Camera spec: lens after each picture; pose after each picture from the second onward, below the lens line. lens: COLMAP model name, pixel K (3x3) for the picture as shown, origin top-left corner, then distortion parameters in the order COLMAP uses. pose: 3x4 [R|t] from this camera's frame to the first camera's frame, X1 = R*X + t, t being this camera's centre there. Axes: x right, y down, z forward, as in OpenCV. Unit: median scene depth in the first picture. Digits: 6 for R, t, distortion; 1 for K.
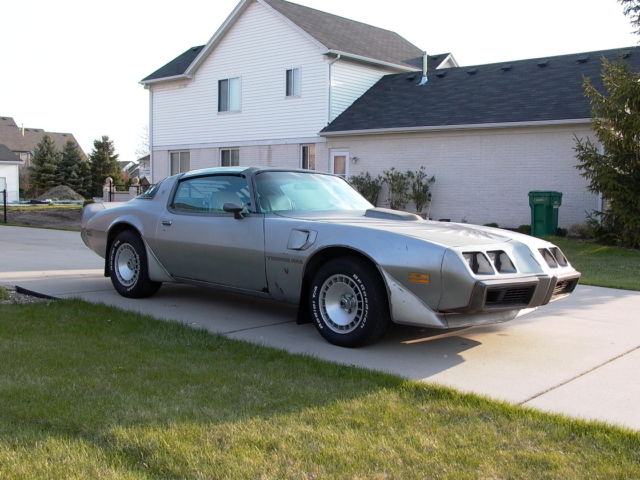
lens RADIAL K [[721.7, 0, 318.0], [0, 721.7, 240.5], [0, 0, 1]] dist [-0.041891, 0.000000]
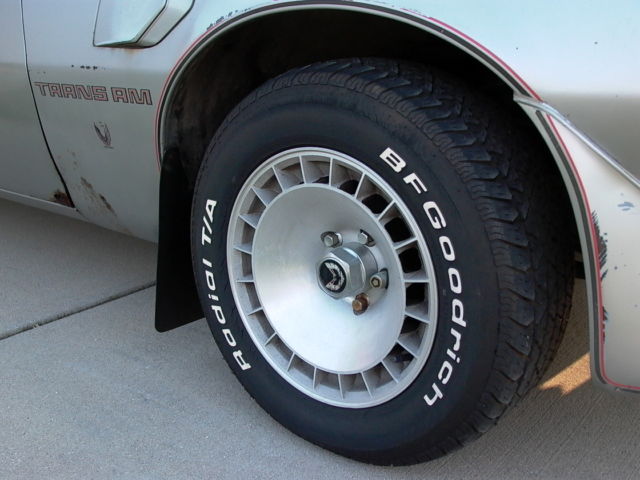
lens RADIAL K [[721.7, 0, 318.7], [0, 721.7, 236.6], [0, 0, 1]] dist [-0.041891, 0.000000]
pose [[0.997188, -0.052564, 0.053413, 0.019422], [0.039840, 0.975531, 0.216224, 0.026541], [-0.063472, -0.213488, 0.974882, 0.779690]]
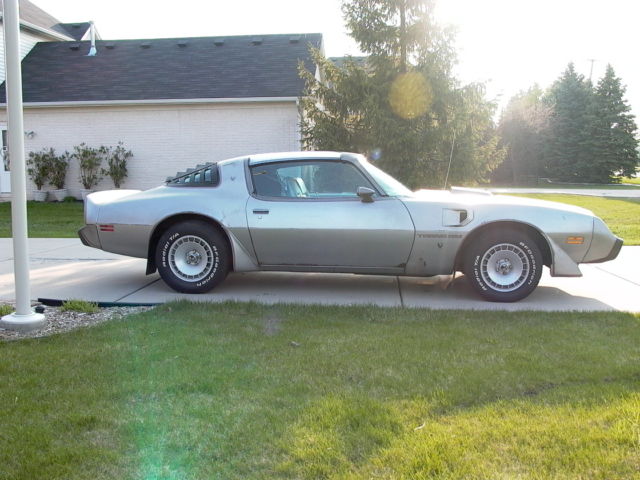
lens RADIAL K [[721.7, 0, 320.8], [0, 721.7, 242.1], [0, 0, 1]] dist [-0.041891, 0.000000]
pose [[0.827277, -0.084863, 0.555347, -0.885529], [0.060776, 0.996243, 0.061703, -0.048259], [-0.558497, -0.017294, 0.829327, 0.167548]]
